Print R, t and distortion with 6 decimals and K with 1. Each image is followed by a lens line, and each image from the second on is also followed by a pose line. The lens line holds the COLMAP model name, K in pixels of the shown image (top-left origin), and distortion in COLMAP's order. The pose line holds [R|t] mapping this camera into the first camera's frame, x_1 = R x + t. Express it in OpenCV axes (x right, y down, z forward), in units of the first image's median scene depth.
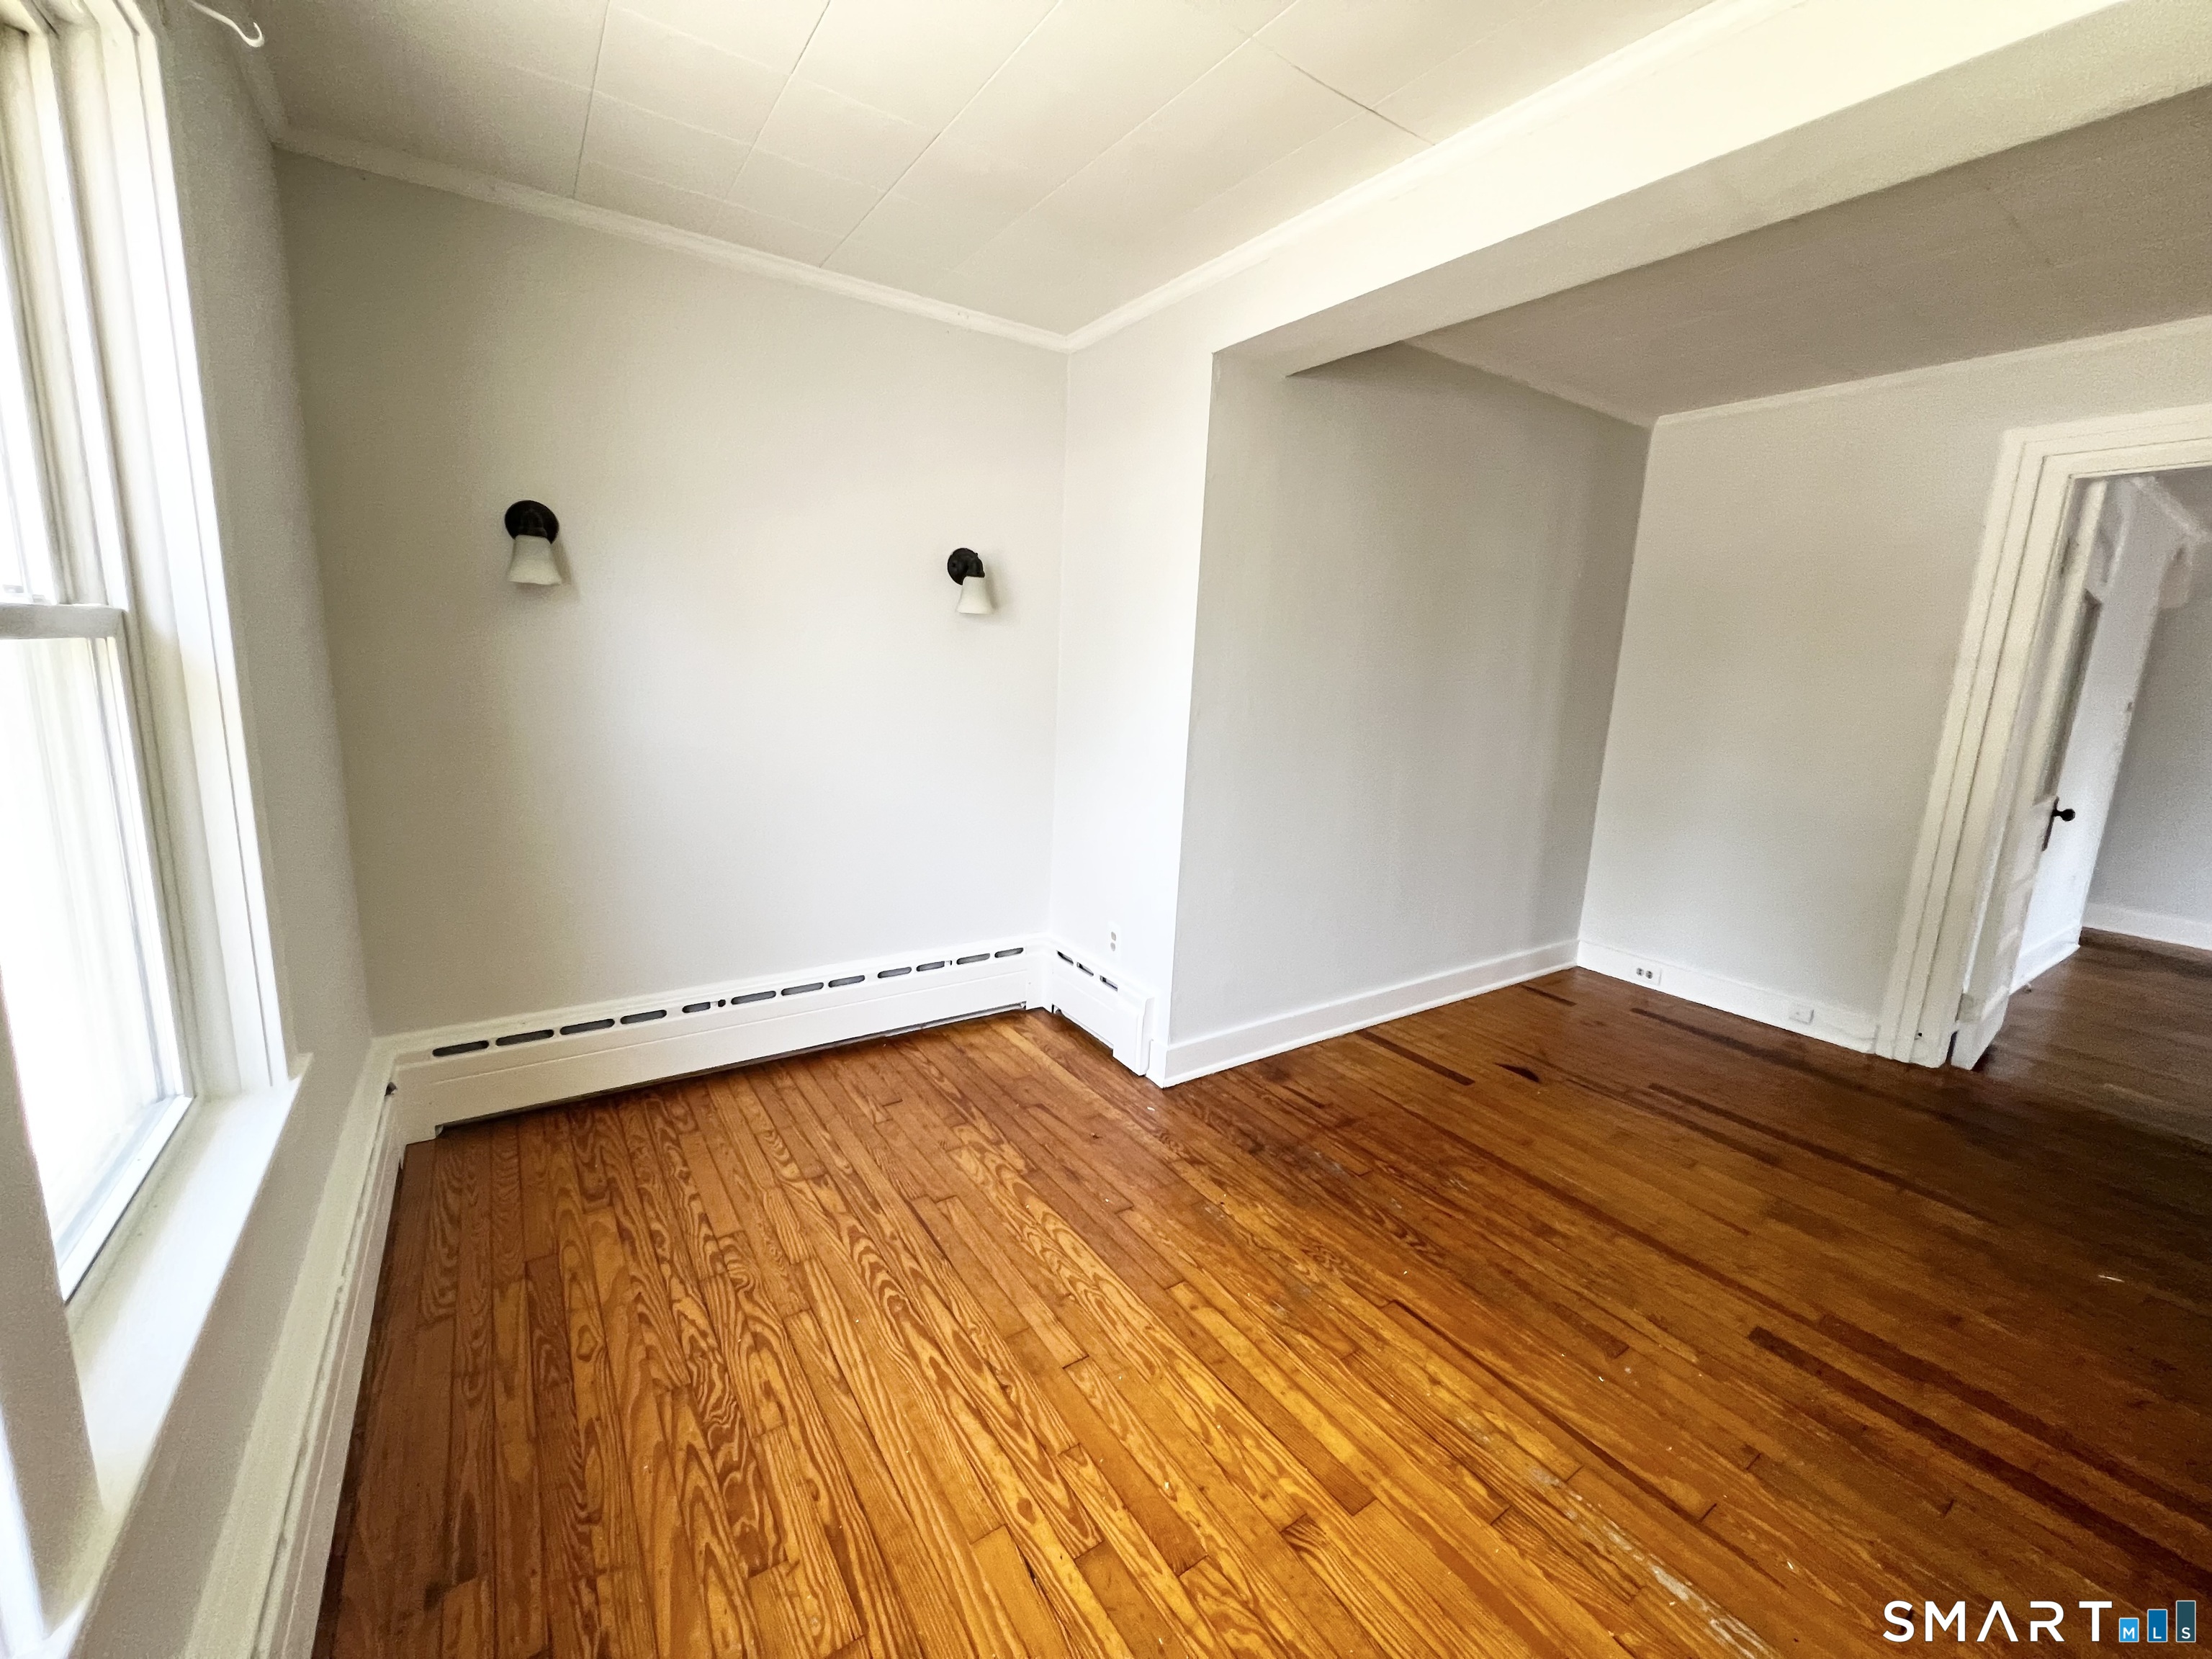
lens RADIAL K [[883.0, 0, 1096.8], [0, 883.0, 819.2], [0, 0, 1]] dist [0.000533, -0.000085]
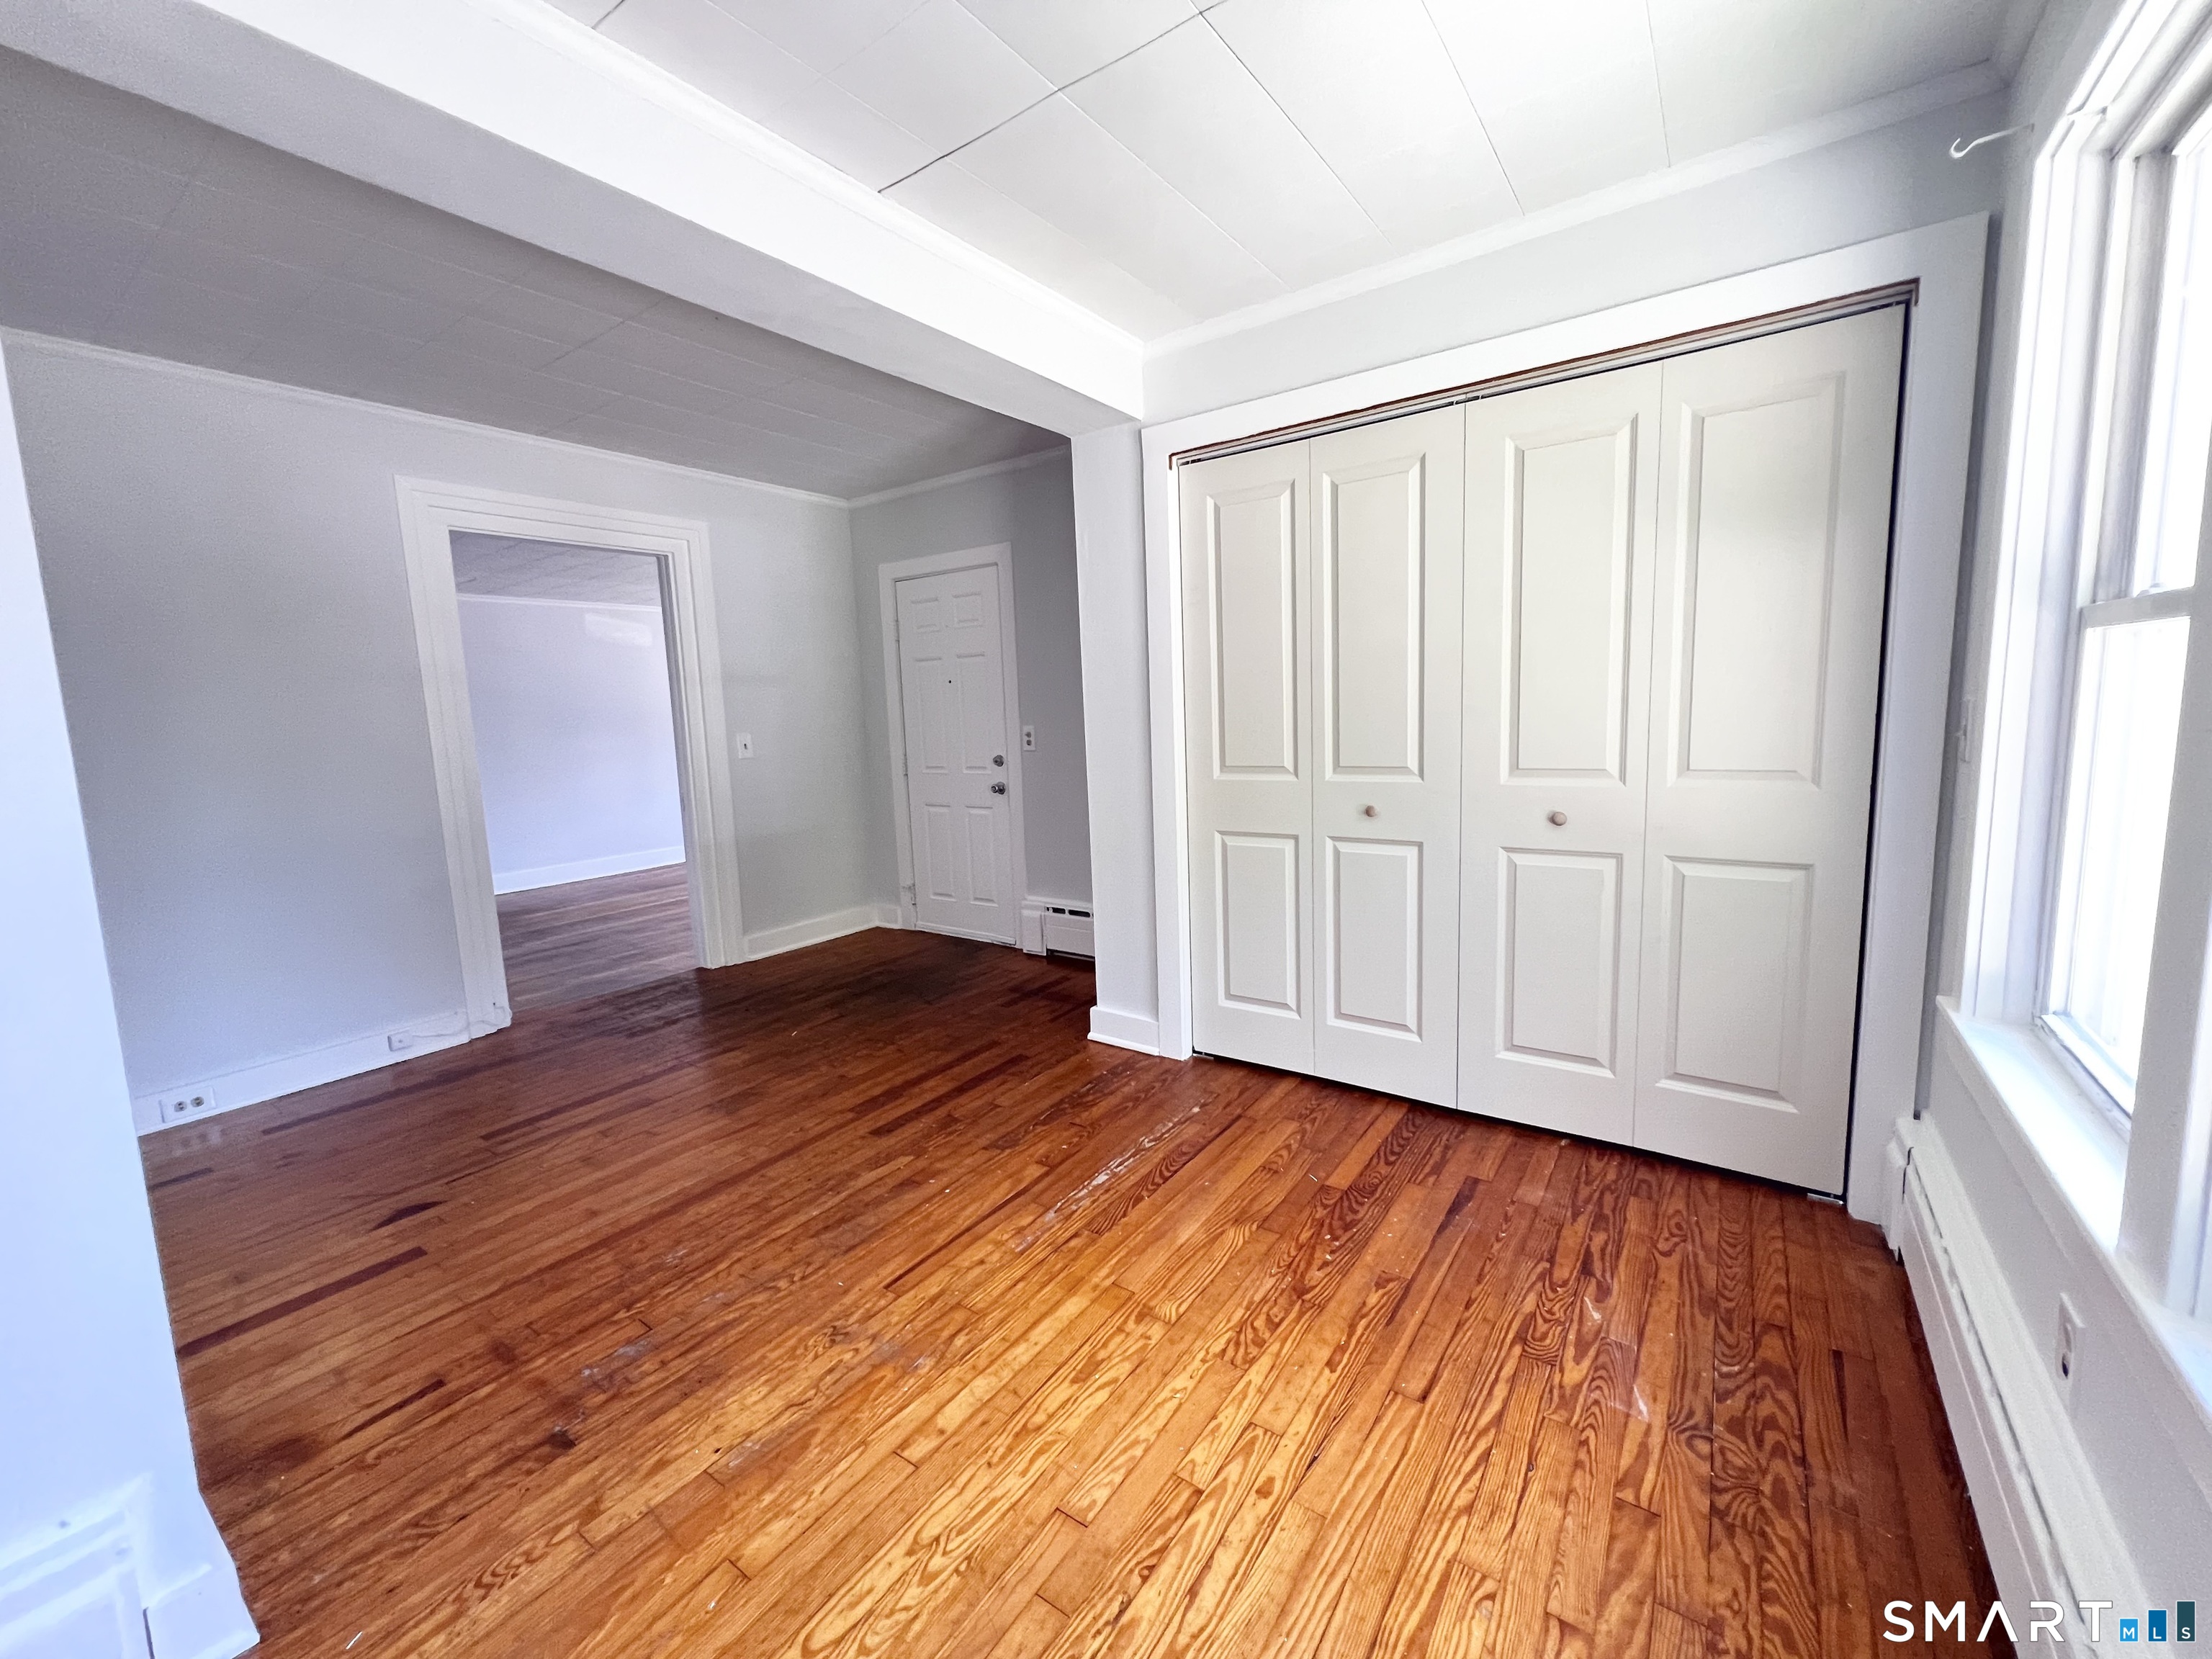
lens RADIAL K [[886.6, 0, 1101.0], [0, 886.6, 824.9], [0, 0, 1]] dist [-0.004449, 0.000123]
pose [[-0.354057, -0.150316, 0.923065, -0.607615], [0.190180, 0.954804, 0.228431, -0.147964], [-0.915683, 0.256426, -0.309468, 0.948092]]
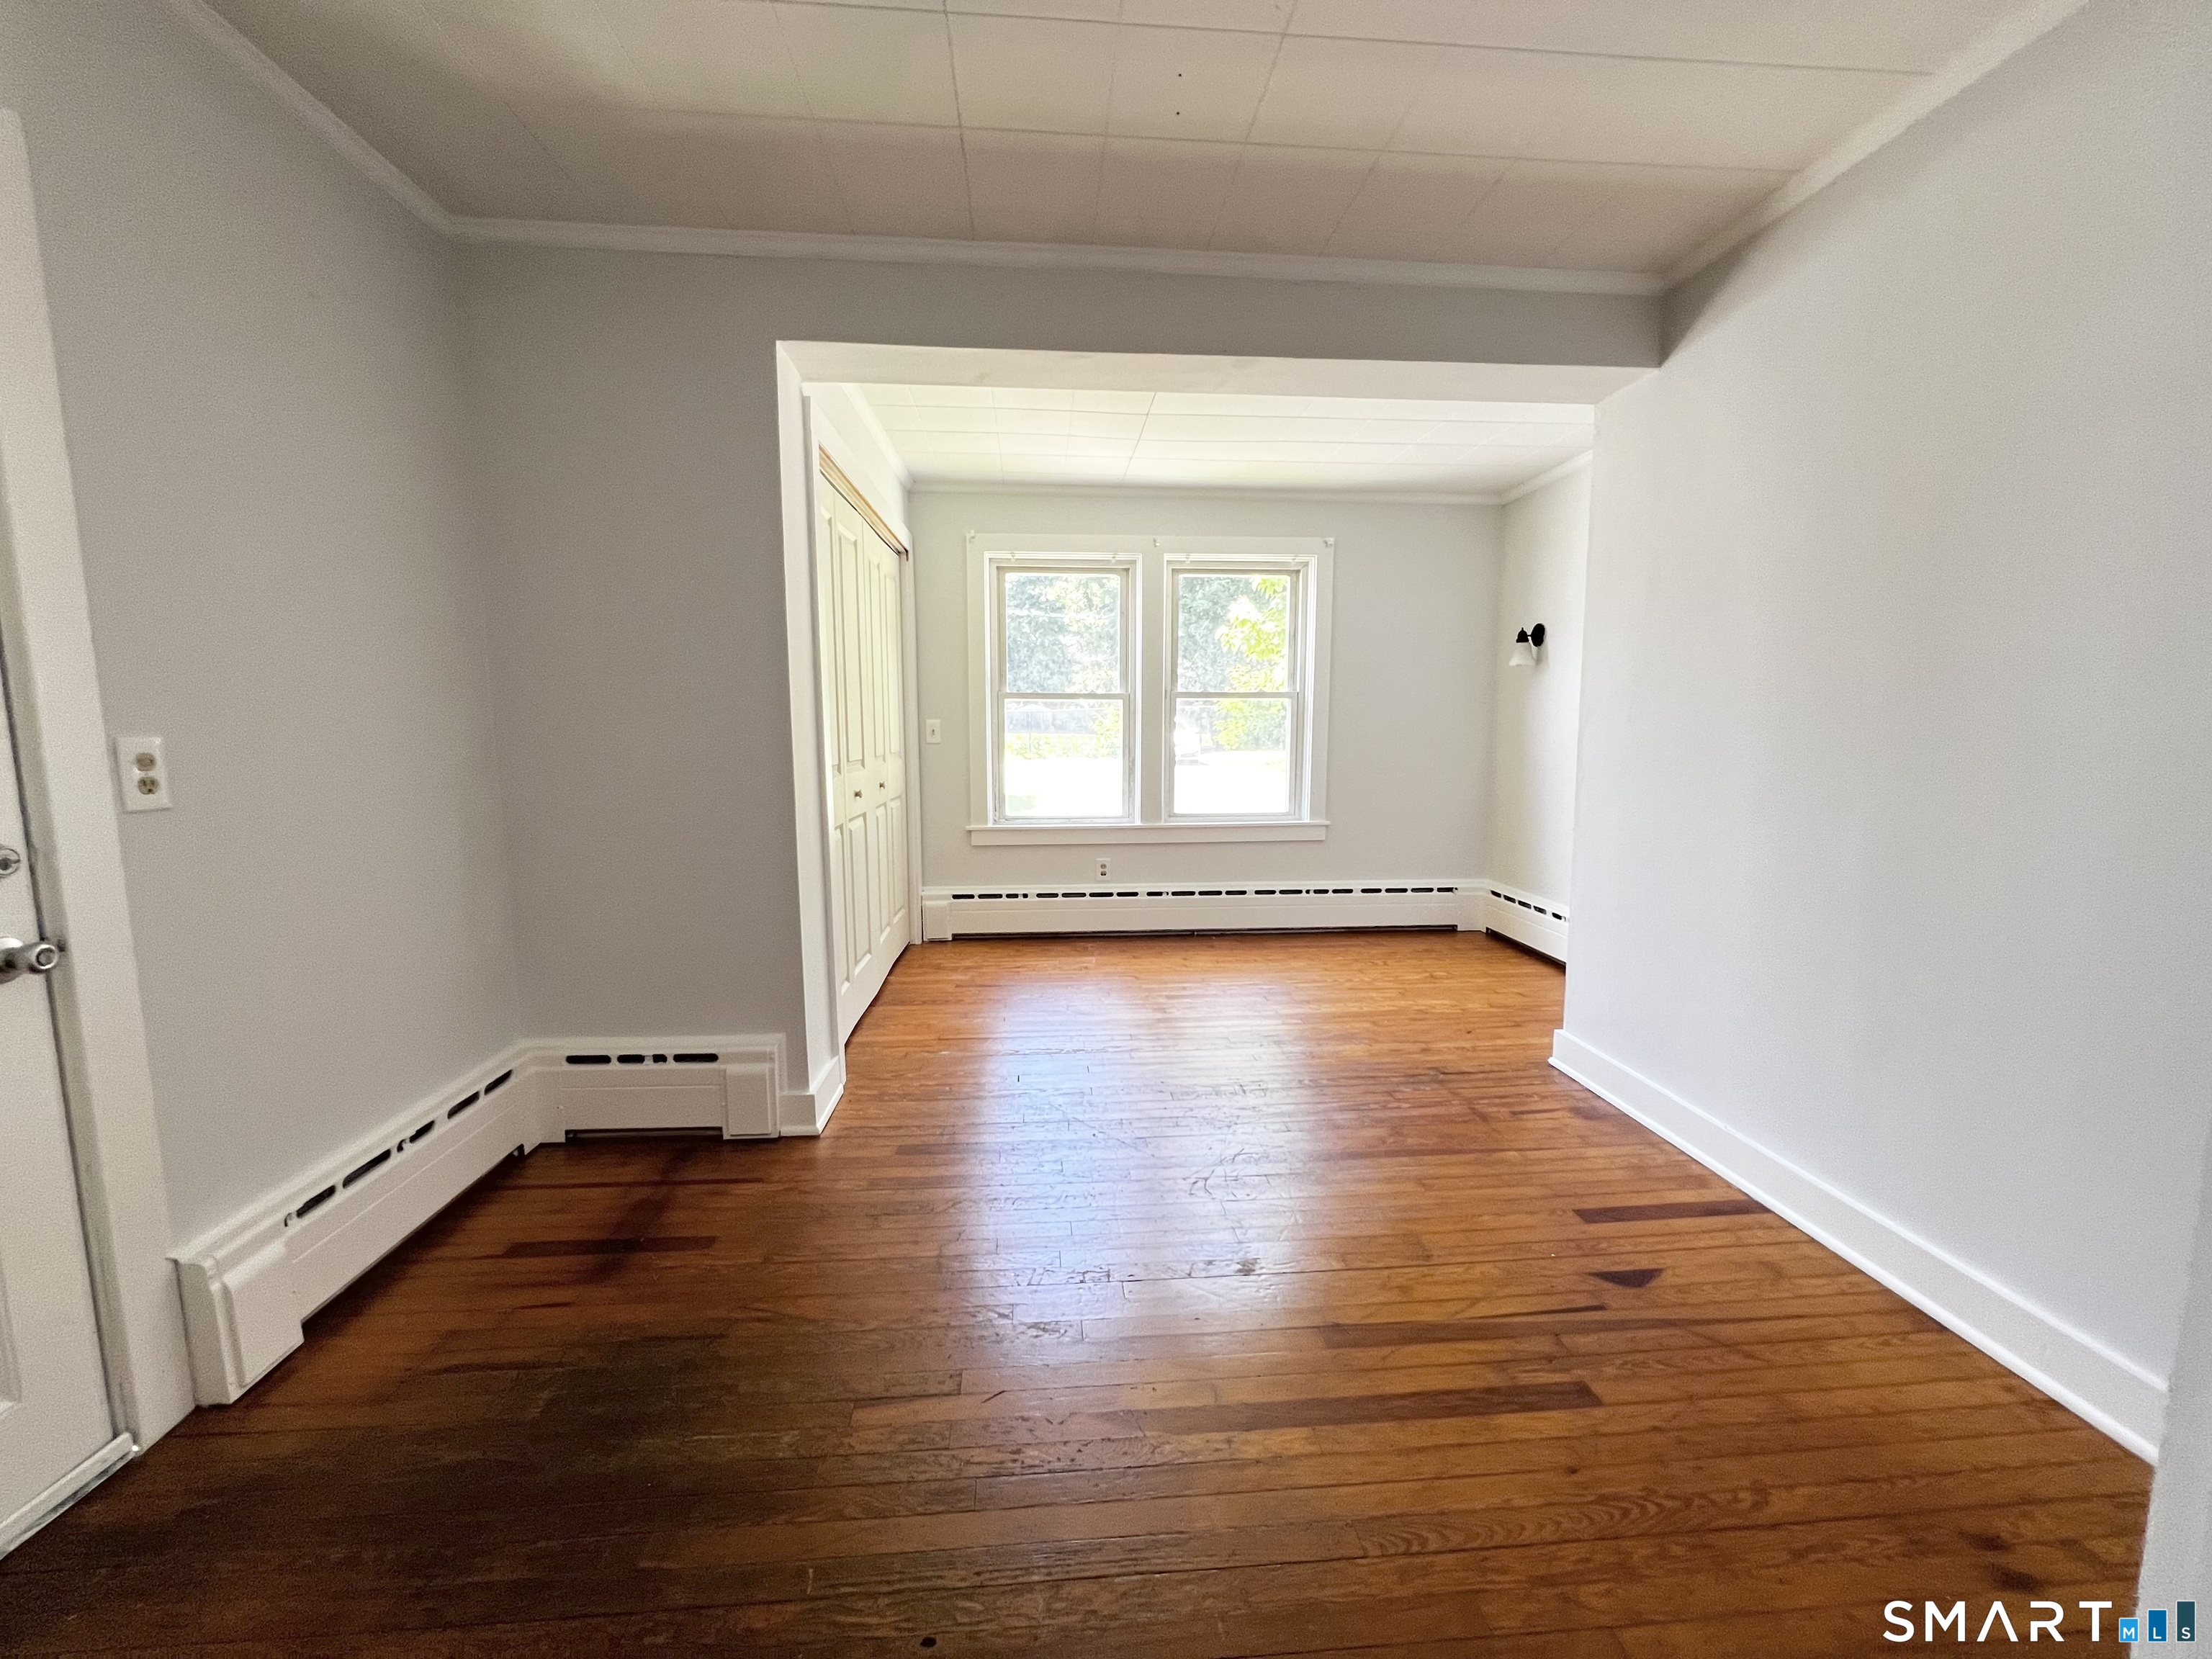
lens RADIAL K [[886.6, 0, 1109.2], [0, 886.6, 823.6], [0, 0, 1]] dist [-0.004449, 0.000123]
pose [[-0.484495, 0.059415, -0.872774, 1.870852], [-0.174971, 0.970949, 0.163229, -0.098296], [0.857117, 0.231793, -0.460024, 1.416733]]
